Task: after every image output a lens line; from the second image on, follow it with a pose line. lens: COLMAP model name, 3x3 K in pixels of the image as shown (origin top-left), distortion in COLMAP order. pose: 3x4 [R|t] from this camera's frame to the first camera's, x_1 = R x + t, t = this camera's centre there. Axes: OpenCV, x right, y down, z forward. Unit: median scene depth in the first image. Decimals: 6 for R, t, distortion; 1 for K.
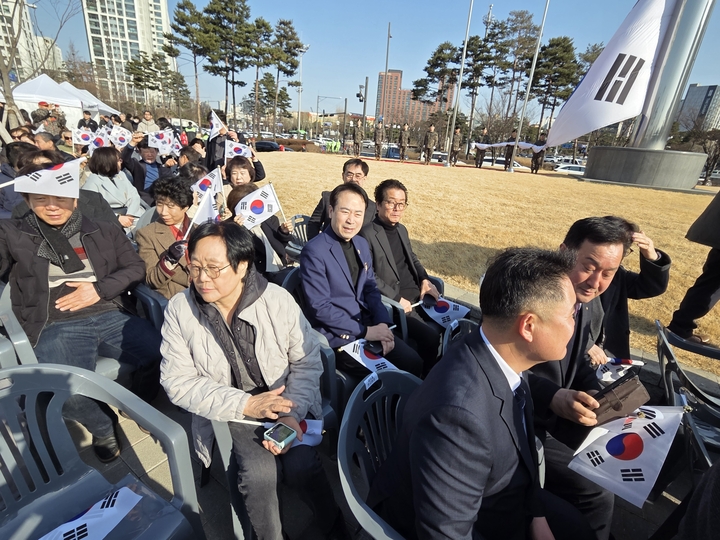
lens RADIAL K [[359.3, 0, 365.4], [0, 359.3, 263.7], [0, 0, 1]] dist [0.003899, -0.000186]
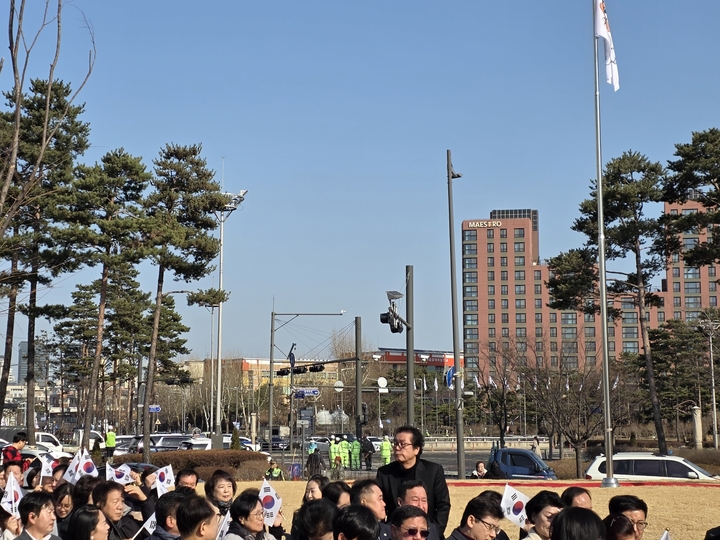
lens RADIAL K [[1345.3, 0, 347.3], [0, 1345.3, 239.0], [0, 0, 1]] dist [0.229152, 0.000000]
pose [[0.994111, -0.091856, -0.057500, 0.019182], [0.055407, 0.886824, -0.458773, 0.058484], [0.093133, 0.452886, 0.886691, -0.175902]]
